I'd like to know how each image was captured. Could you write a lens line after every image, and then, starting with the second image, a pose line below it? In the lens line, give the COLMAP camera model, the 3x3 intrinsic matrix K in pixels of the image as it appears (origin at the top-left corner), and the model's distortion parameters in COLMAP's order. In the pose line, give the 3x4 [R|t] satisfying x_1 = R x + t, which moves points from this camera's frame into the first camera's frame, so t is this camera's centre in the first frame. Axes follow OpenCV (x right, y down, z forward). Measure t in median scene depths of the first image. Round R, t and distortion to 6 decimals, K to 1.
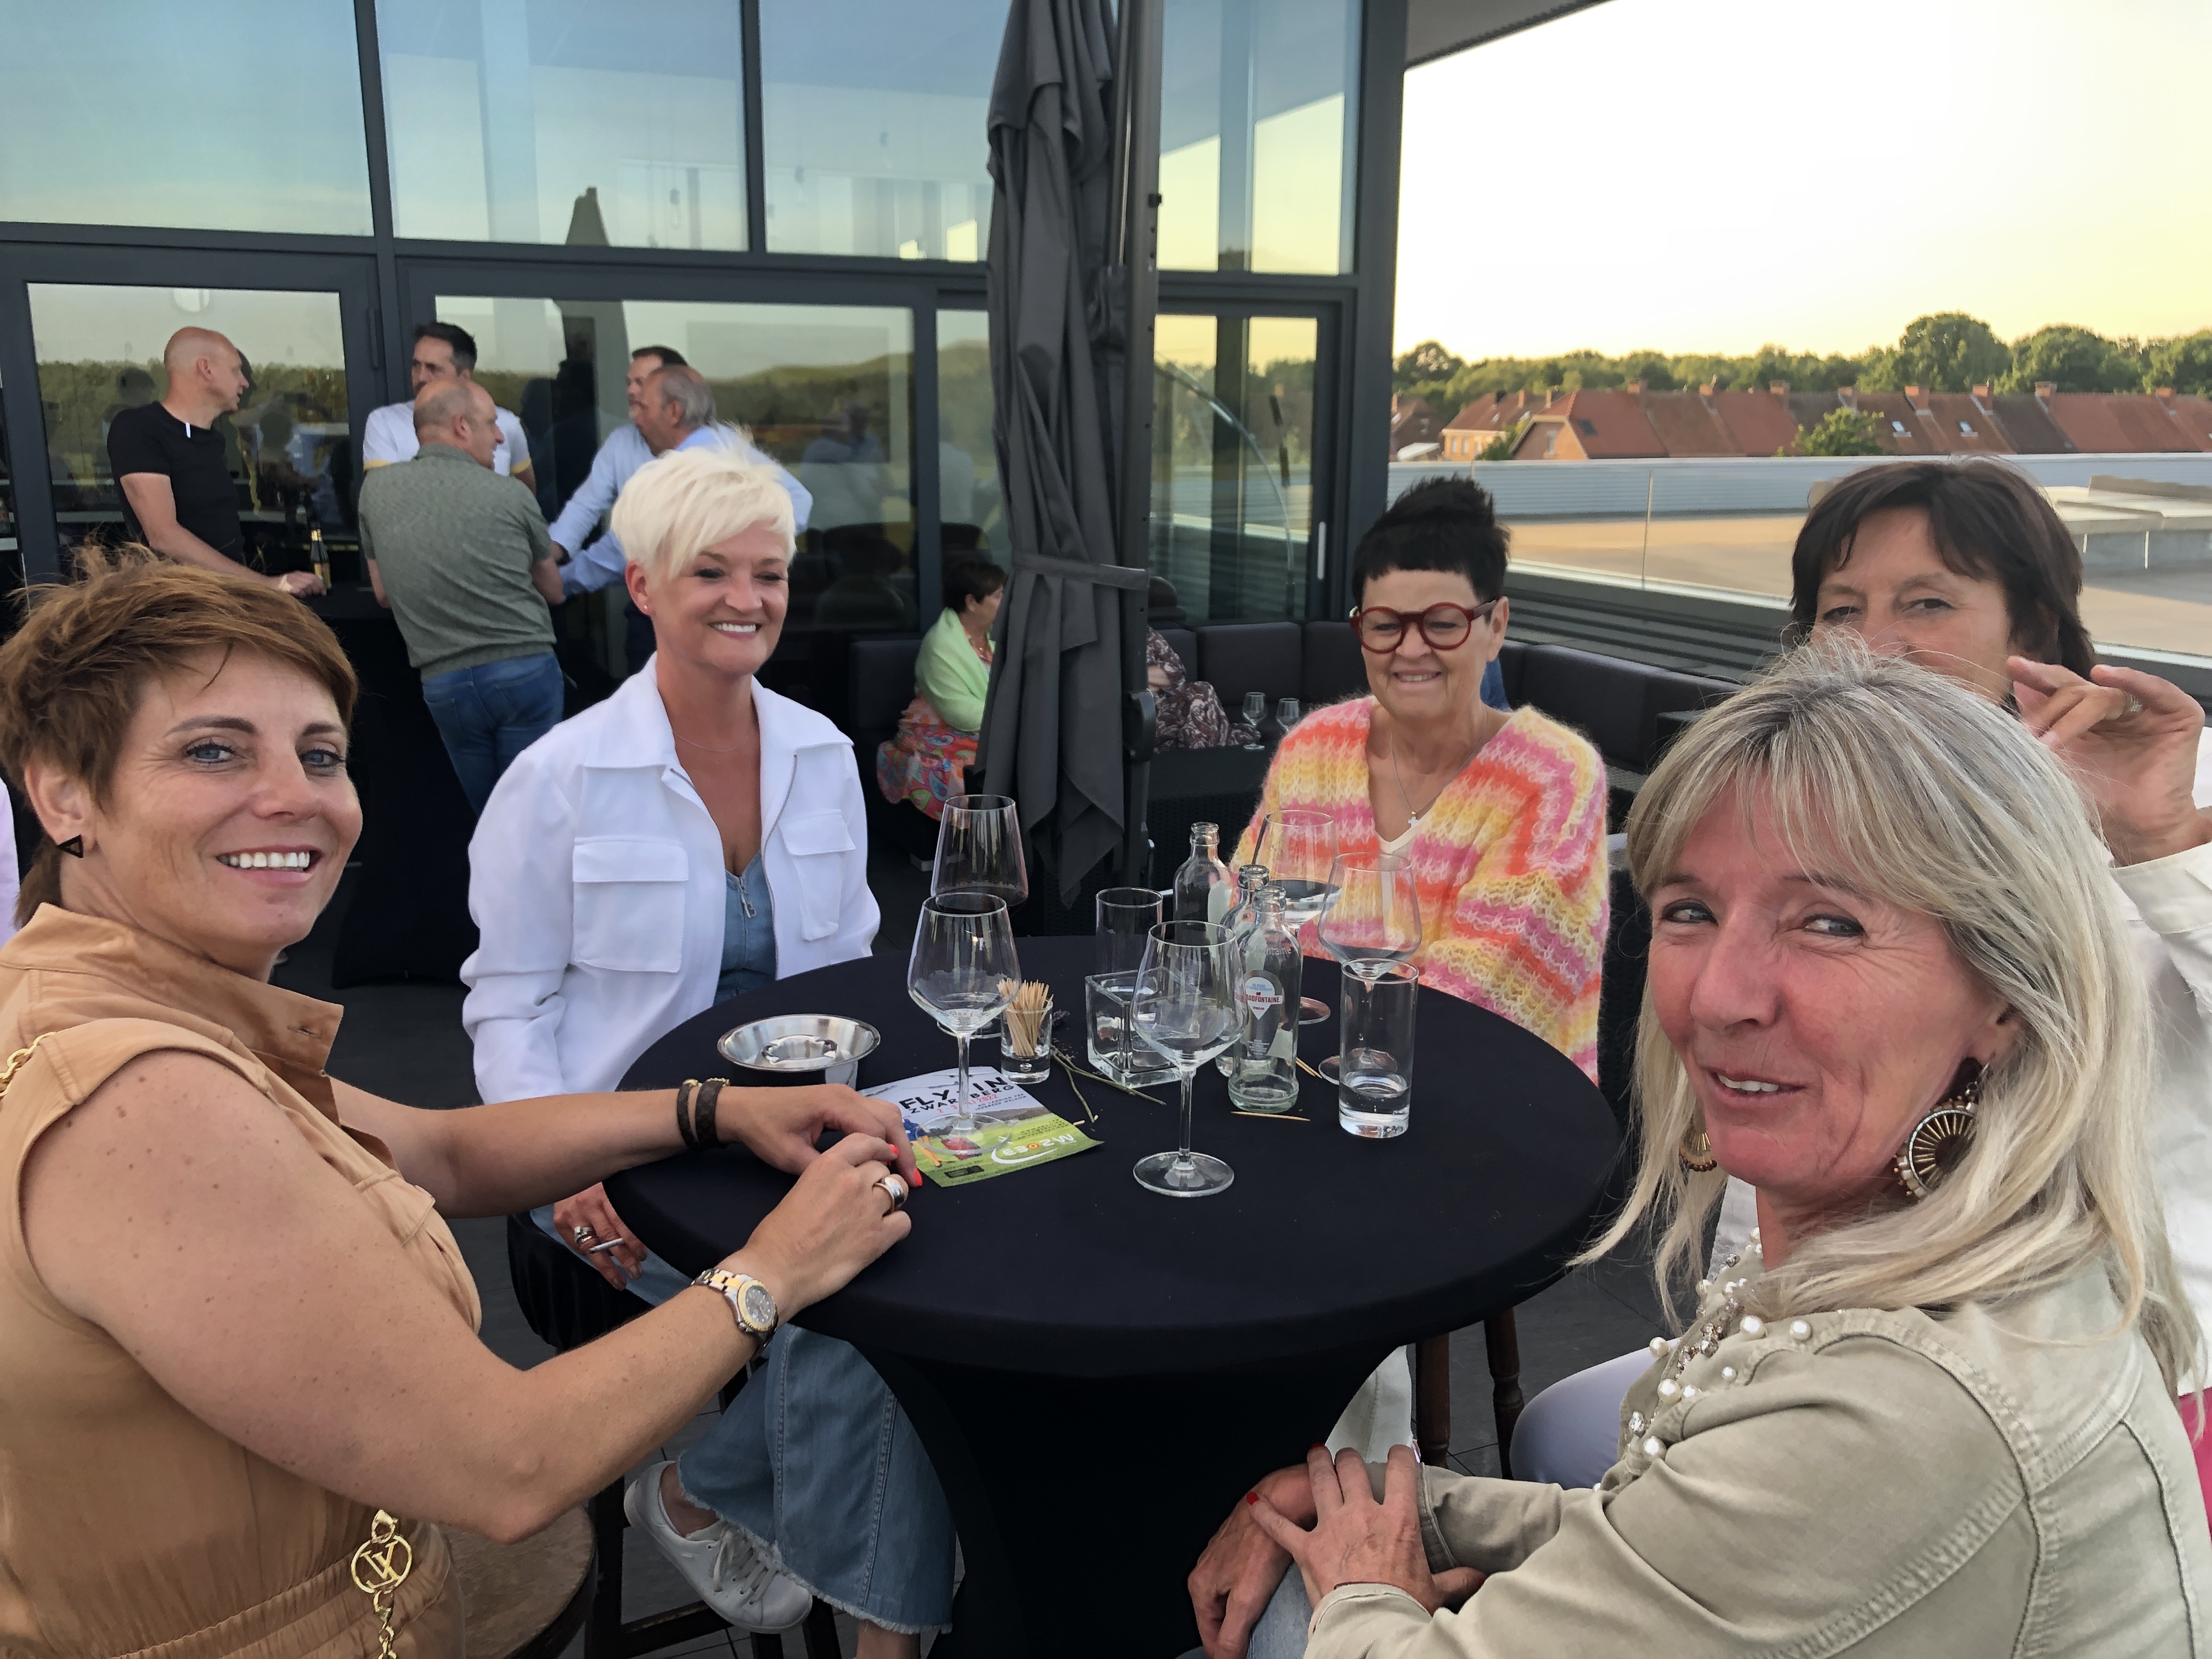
lens RADIAL K [[1870.2, 0, 1106.0], [0, 1870.2, 829.5], [0, 0, 1]] dist [0.000772, 0.059175]
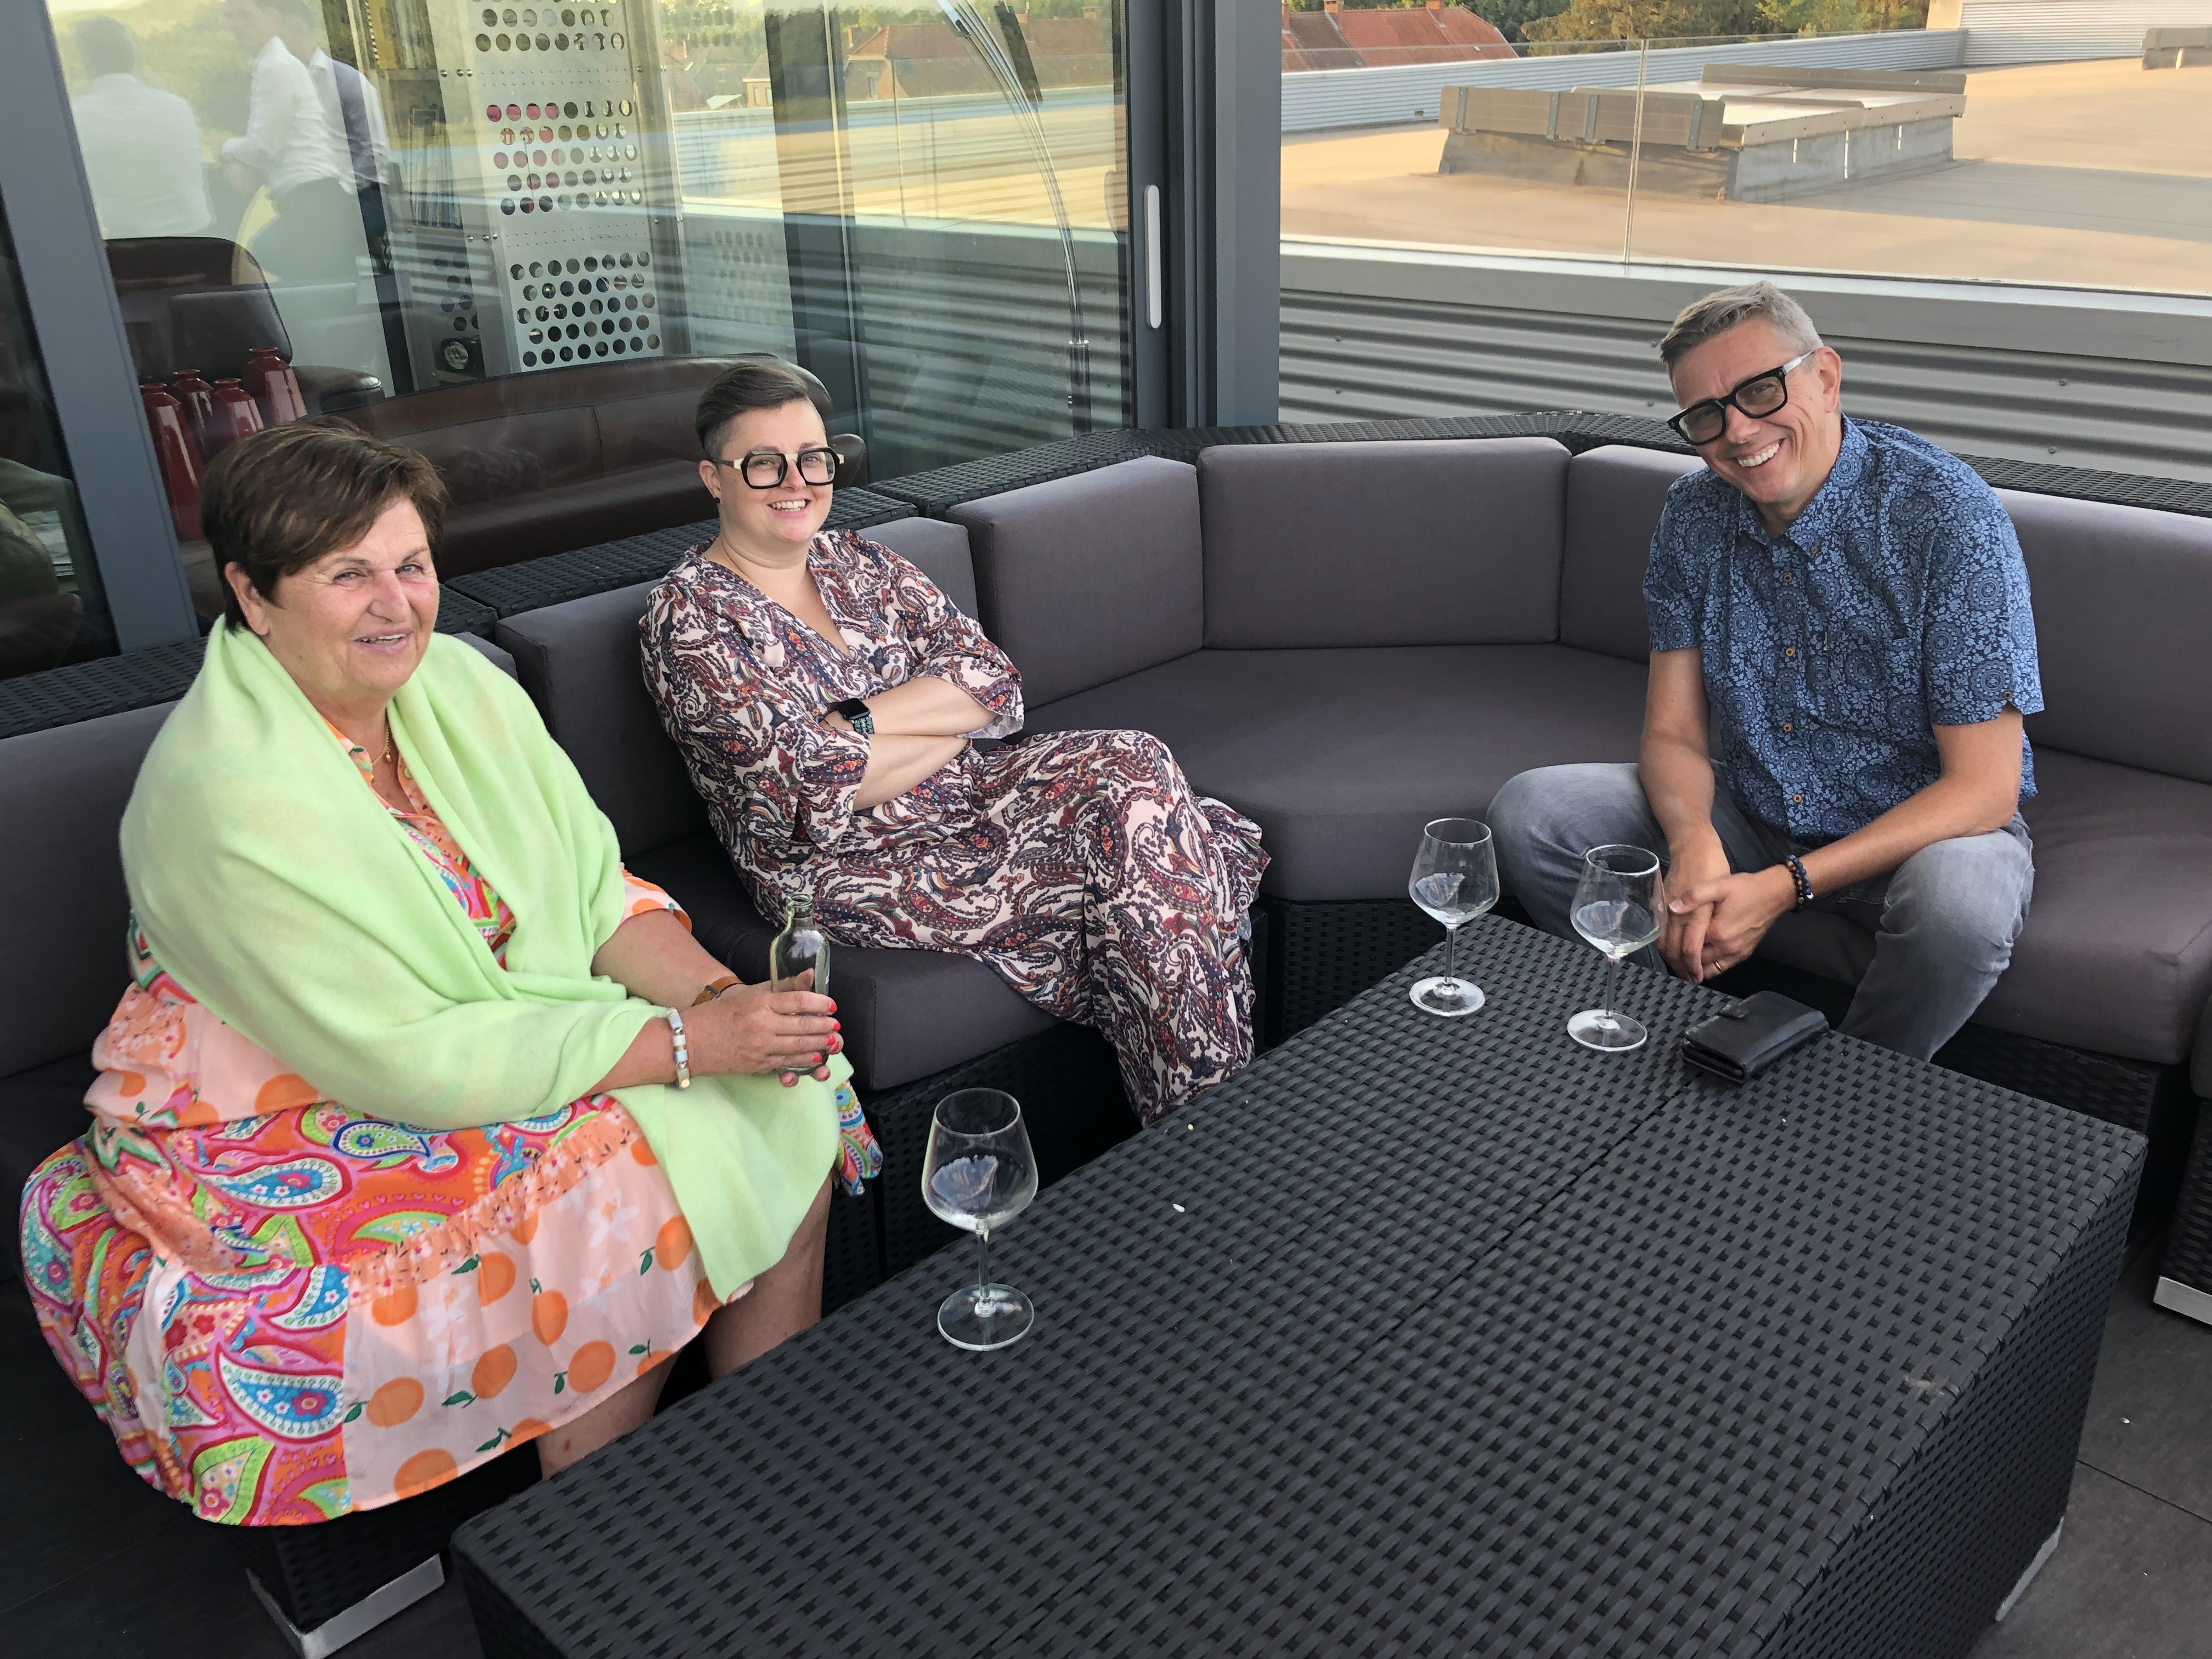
lens RADIAL K [[1832.6, 0, 1106.0], [0, 1832.6, 829.5], [0, 0, 1]] dist [0.081448, 0.002287]
pose [[0.934498, -0.169496, 0.313024, -0.013380], [0.112830, 0.975058, 0.191132, -0.030870], [-0.337612, -0.143294, 0.930314, 0.177609]]
